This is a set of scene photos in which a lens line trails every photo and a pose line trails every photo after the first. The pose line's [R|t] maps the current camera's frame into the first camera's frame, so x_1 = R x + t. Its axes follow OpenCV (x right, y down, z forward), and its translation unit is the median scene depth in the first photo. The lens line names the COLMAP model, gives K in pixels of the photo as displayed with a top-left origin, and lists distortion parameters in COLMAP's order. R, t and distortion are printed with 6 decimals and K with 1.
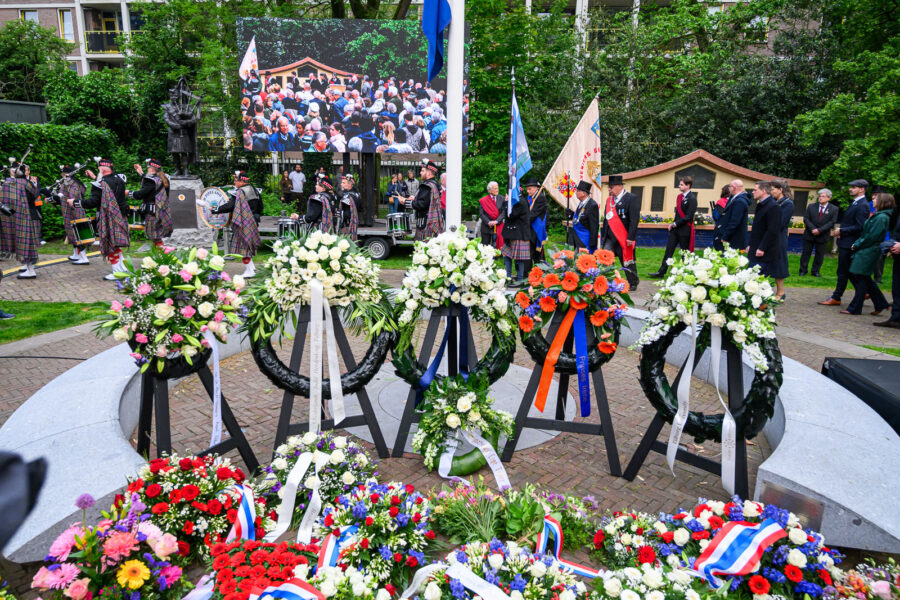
lens RADIAL K [[619.8, 0, 450.0], [0, 619.8, 300.0], [0, 0, 1]] dist [-0.010381, -0.002017]
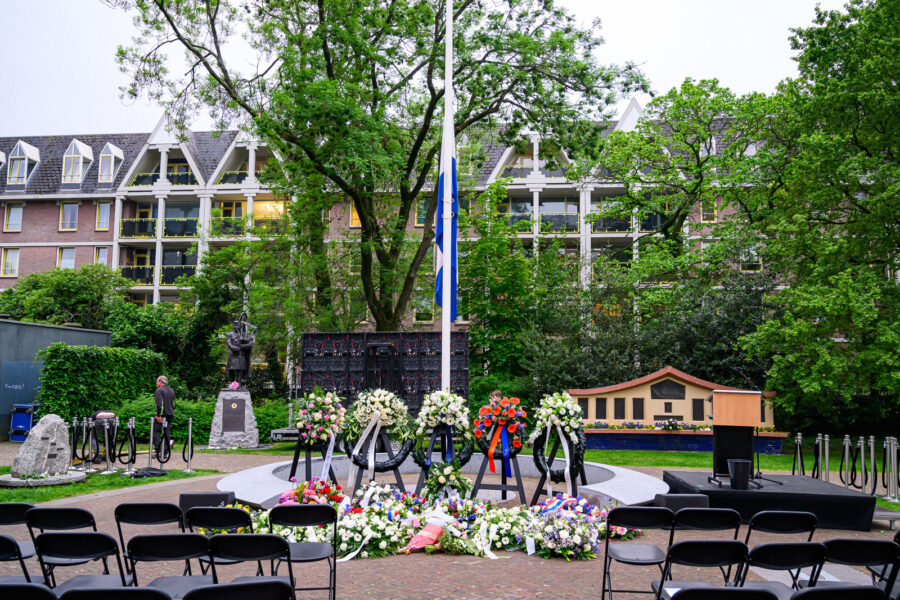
lens RADIAL K [[647.6, 0, 450.0], [0, 647.6, 300.0], [0, 0, 1]] dist [-0.005195, -0.000007]
pose [[0.999738, -0.006299, -0.021995, 0.078890], [-0.001716, 0.938003, -0.346624, 0.363686], [0.022815, 0.346571, 0.937746, -1.158541]]
